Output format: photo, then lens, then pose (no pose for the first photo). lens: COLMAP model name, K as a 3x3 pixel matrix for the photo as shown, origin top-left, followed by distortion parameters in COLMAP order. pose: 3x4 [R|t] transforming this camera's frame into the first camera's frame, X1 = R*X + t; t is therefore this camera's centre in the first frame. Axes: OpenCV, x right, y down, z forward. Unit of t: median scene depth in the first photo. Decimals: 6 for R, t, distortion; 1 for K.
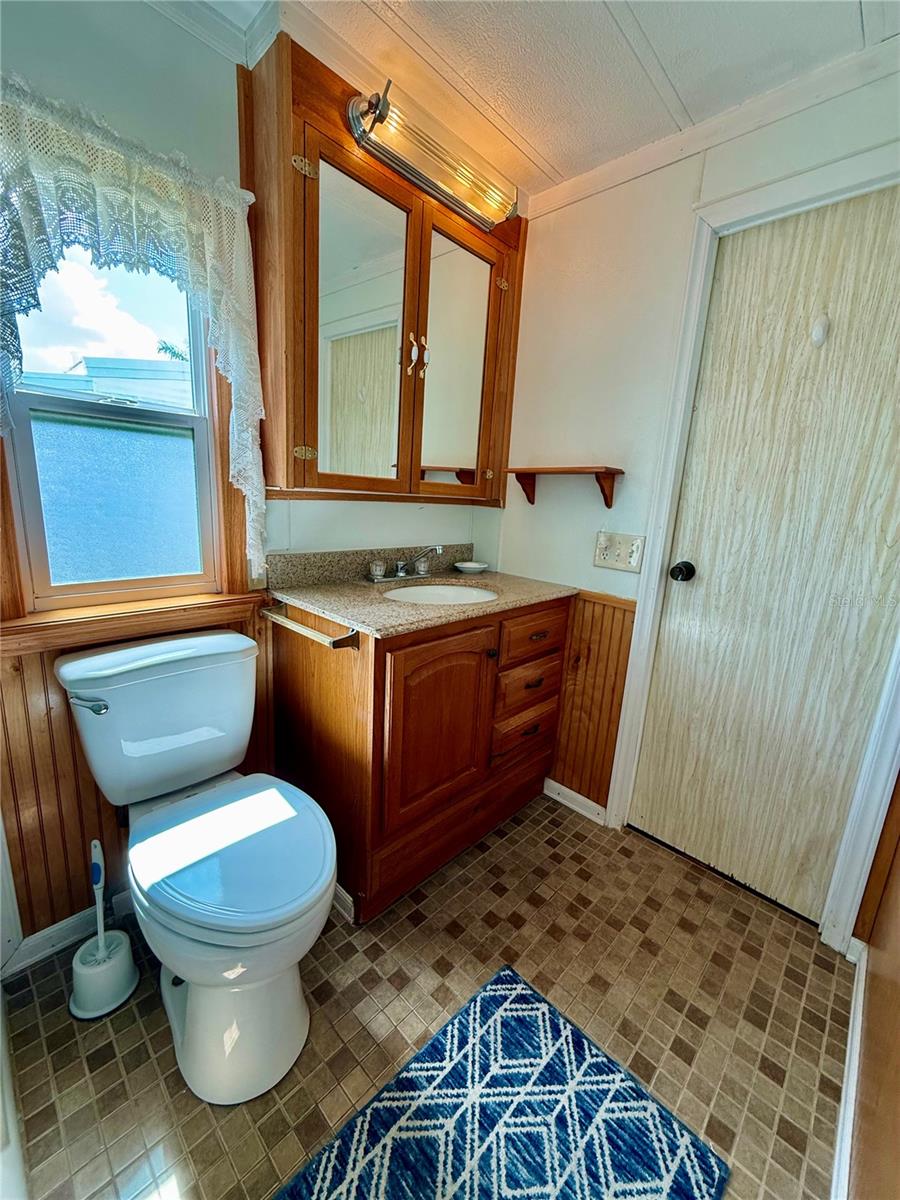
lens RADIAL K [[477.5, 0, 450.0], [0, 477.5, 600.0], [0, 0, 1]] dist [-0.000196, 0.000104]
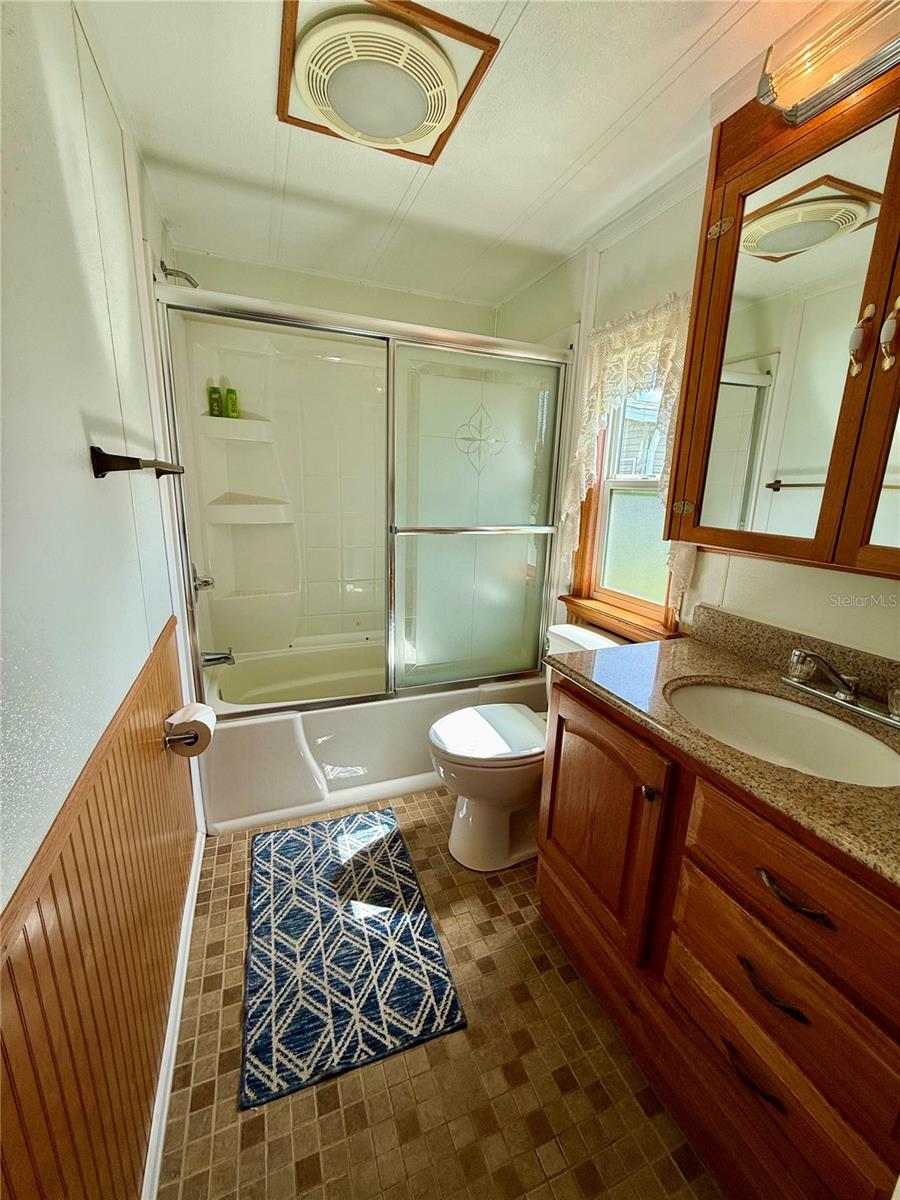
lens RADIAL K [[477.5, 0, 450.0], [0, 477.5, 600.0], [0, 0, 1]] dist [-0.000196, 0.000104]
pose [[-0.421104, 0.149222, -0.894653, 1.038981], [-0.238909, 0.933292, 0.268119, -0.344031], [0.874982, 0.326647, -0.357362, 1.237636]]
